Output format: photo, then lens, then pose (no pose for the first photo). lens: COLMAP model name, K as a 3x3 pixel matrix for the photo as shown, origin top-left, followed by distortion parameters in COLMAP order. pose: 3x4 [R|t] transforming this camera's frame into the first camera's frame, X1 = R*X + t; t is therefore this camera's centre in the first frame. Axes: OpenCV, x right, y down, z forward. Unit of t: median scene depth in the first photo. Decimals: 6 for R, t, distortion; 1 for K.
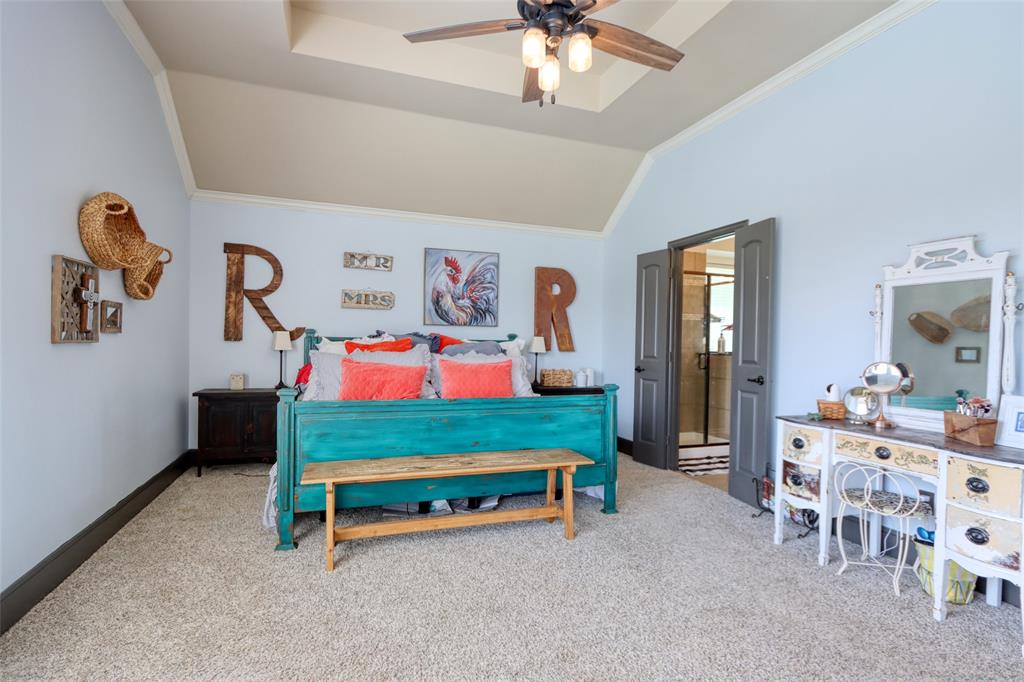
lens RADIAL K [[504.0, 0, 518.0], [0, 504.0, 349.1], [0, 0, 1]] dist [-0.009890, -0.000073]
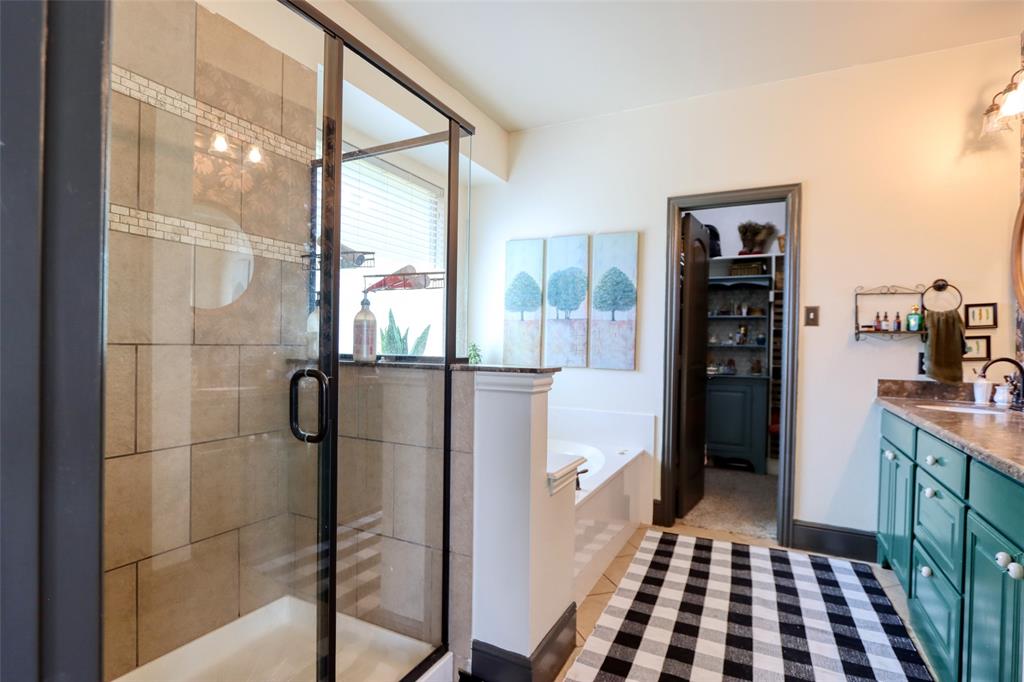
lens RADIAL K [[504.0, 0, 518.0], [0, 504.0, 349.1], [0, 0, 1]] dist [-0.009890, -0.000073]
pose [[0.737431, -0.014373, 0.675270, 0.252482], [0.003310, 0.999838, 0.017667, -0.004321], [-0.675415, -0.010793, 0.737359, 0.684434]]
